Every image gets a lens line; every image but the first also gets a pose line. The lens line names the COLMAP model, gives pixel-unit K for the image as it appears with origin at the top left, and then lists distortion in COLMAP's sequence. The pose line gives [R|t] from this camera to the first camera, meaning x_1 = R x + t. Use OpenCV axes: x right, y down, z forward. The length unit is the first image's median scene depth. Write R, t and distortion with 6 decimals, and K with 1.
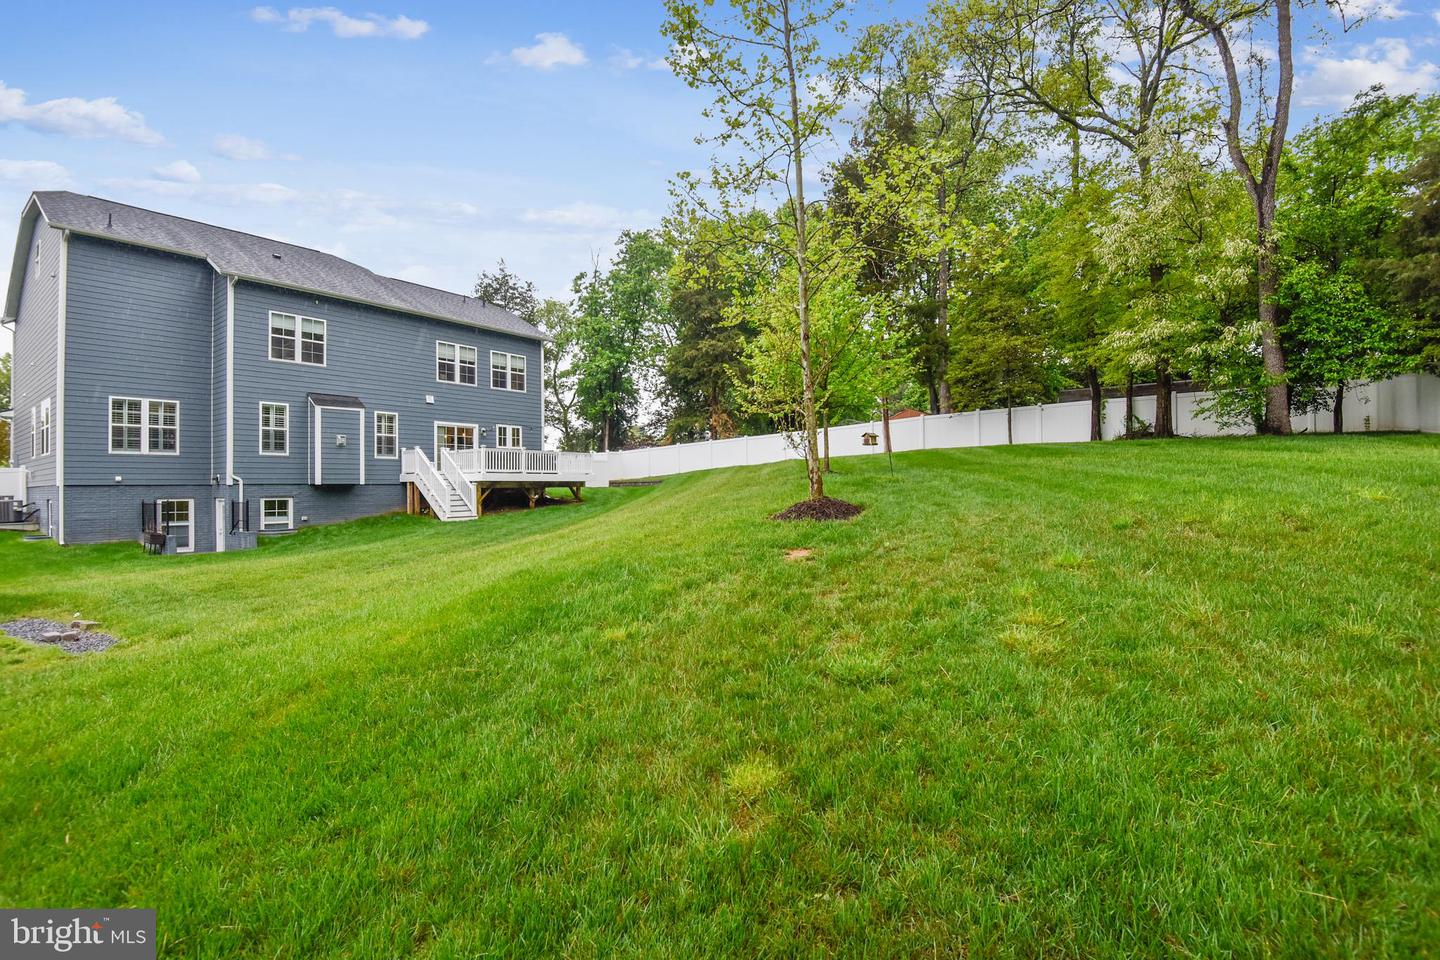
lens RADIAL K [[669.2, 0, 713.6], [0, 669.2, 482.8], [0, 0, 1]] dist [-0.012513, -0.020459]
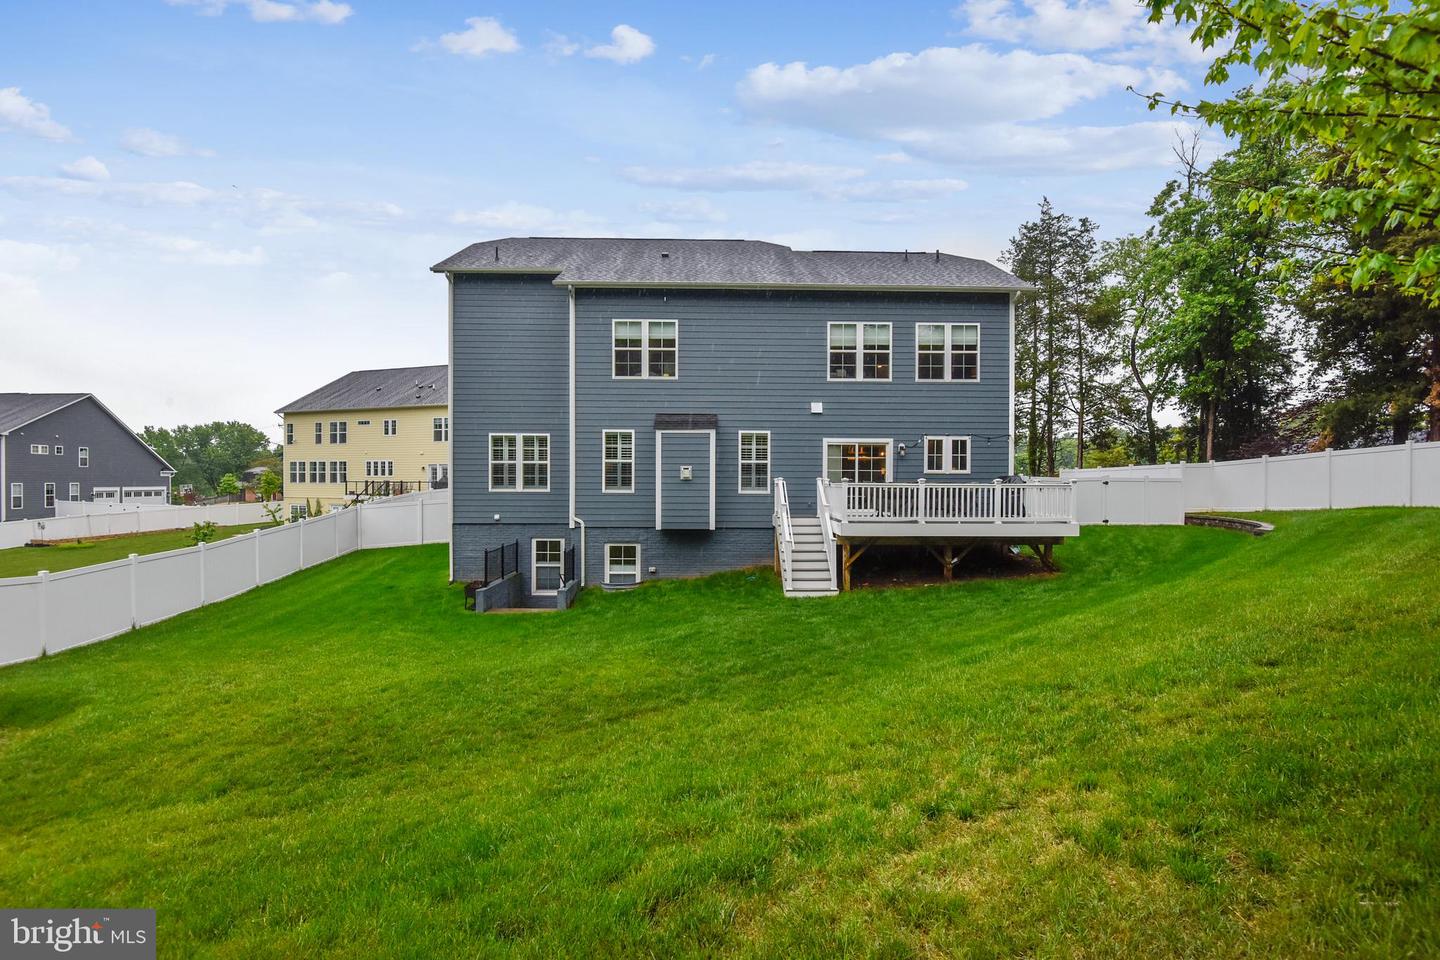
lens RADIAL K [[659.9, 0, 716.2], [0, 659.9, 488.2], [0, 0, 1]] dist [0.000099, -0.019726]
pose [[0.627717, 0.020724, -0.778166, 0.057558], [-0.003624, 0.999713, 0.023702, -0.062983], [0.778433, -0.012058, 0.627611, 0.535071]]
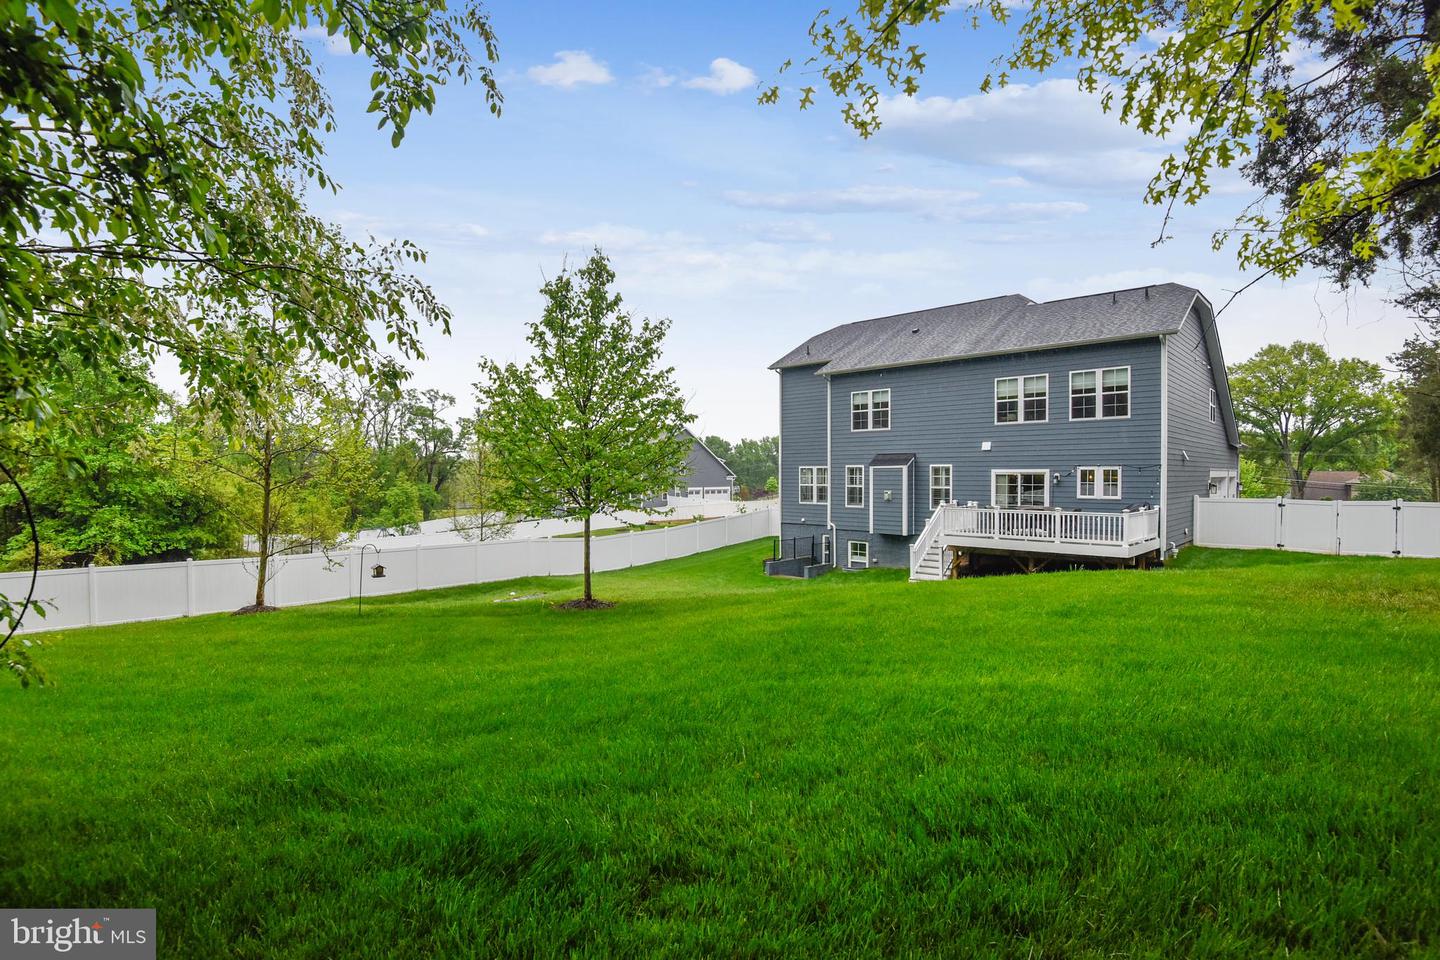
lens RADIAL K [[669.2, 0, 713.6], [0, 669.2, 482.8], [0, 0, 1]] dist [-0.012513, -0.020459]
pose [[-0.111746, 0.022754, -0.993476, 0.579425], [0.011116, 0.999704, 0.021646, -0.110344], [0.993675, -0.008624, -0.111966, 0.817314]]
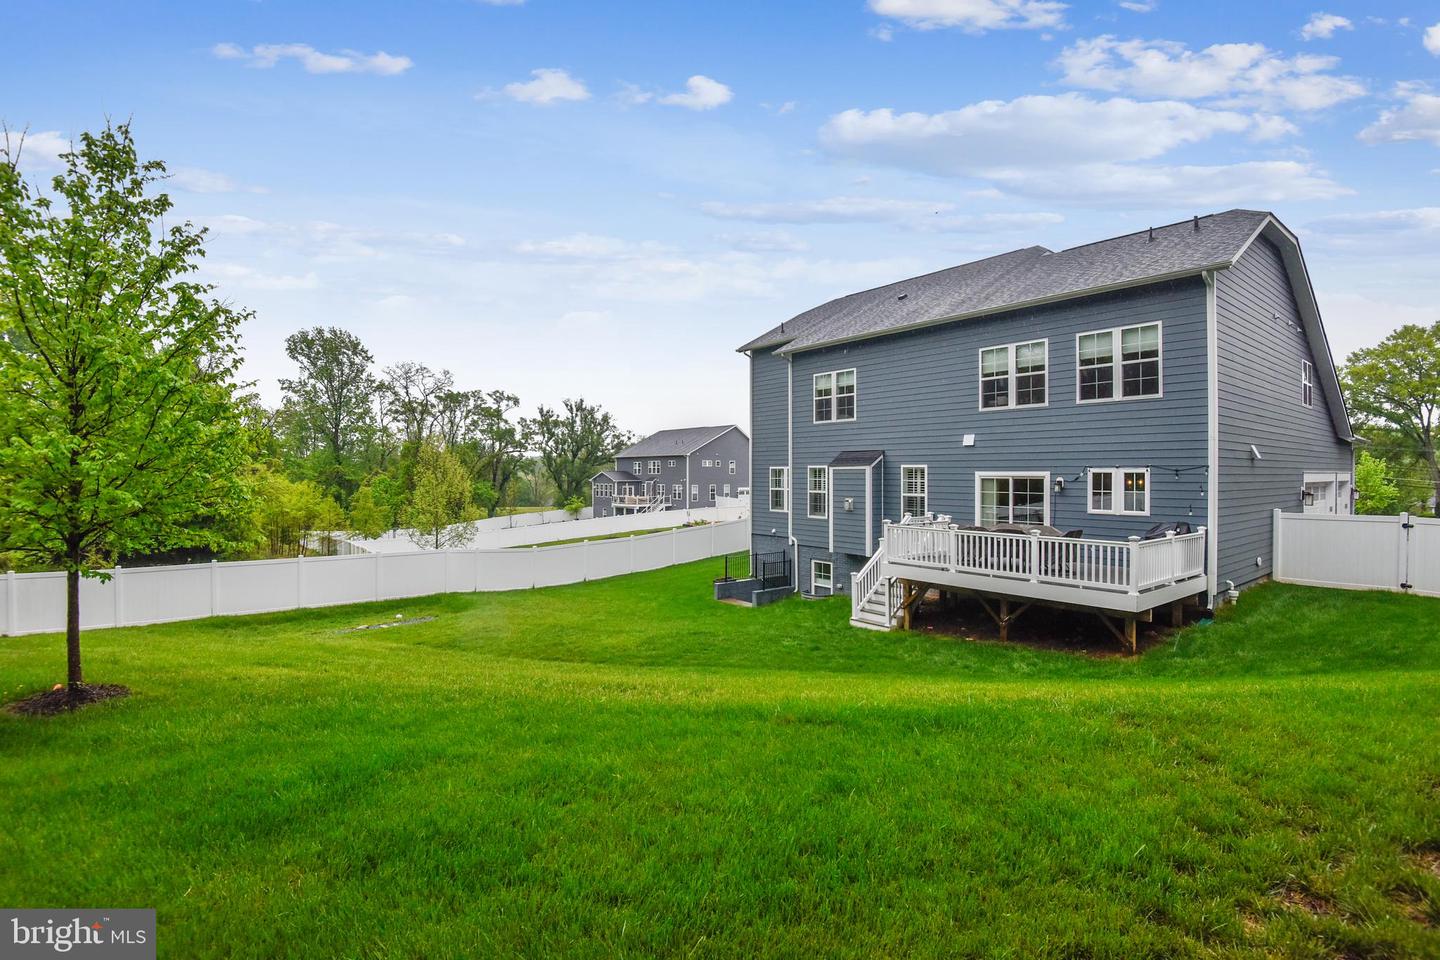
lens RADIAL K [[655.1, 0, 716.5], [0, 655.1, 474.1], [0, 0, 1]] dist [-0.016243, -0.012663]
pose [[-0.241326, 0.010993, -0.970382, 0.310607], [0.009976, 0.999911, 0.008846, -0.110518], [0.970393, -0.007546, -0.241415, 1.016988]]
